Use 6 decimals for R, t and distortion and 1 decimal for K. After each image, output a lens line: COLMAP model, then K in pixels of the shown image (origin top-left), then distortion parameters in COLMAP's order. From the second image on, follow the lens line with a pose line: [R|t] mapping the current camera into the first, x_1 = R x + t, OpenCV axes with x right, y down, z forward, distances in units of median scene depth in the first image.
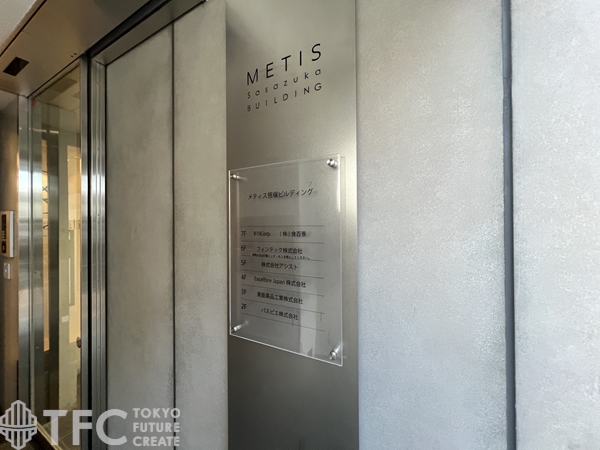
lens RADIAL K [[278.8, 0, 300.0], [0, 278.8, 225.0], [0, 0, 1]] dist [-0.000964, -0.000333]
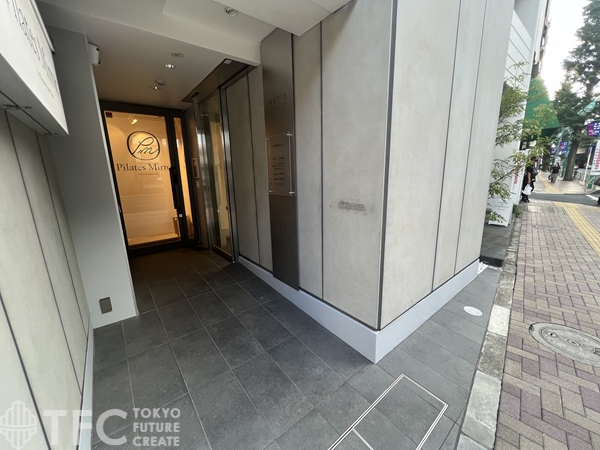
lens RADIAL K [[240.4, 0, 300.0], [0, 240.4, 225.0], [0, 0, 1]] dist [-0.000323, -0.000007]
pose [[0.939543, 0.056160, -0.337795, 0.841195], [0.021567, 0.974796, 0.222052, 0.123116], [0.341751, -0.215913, 0.914652, -1.169352]]
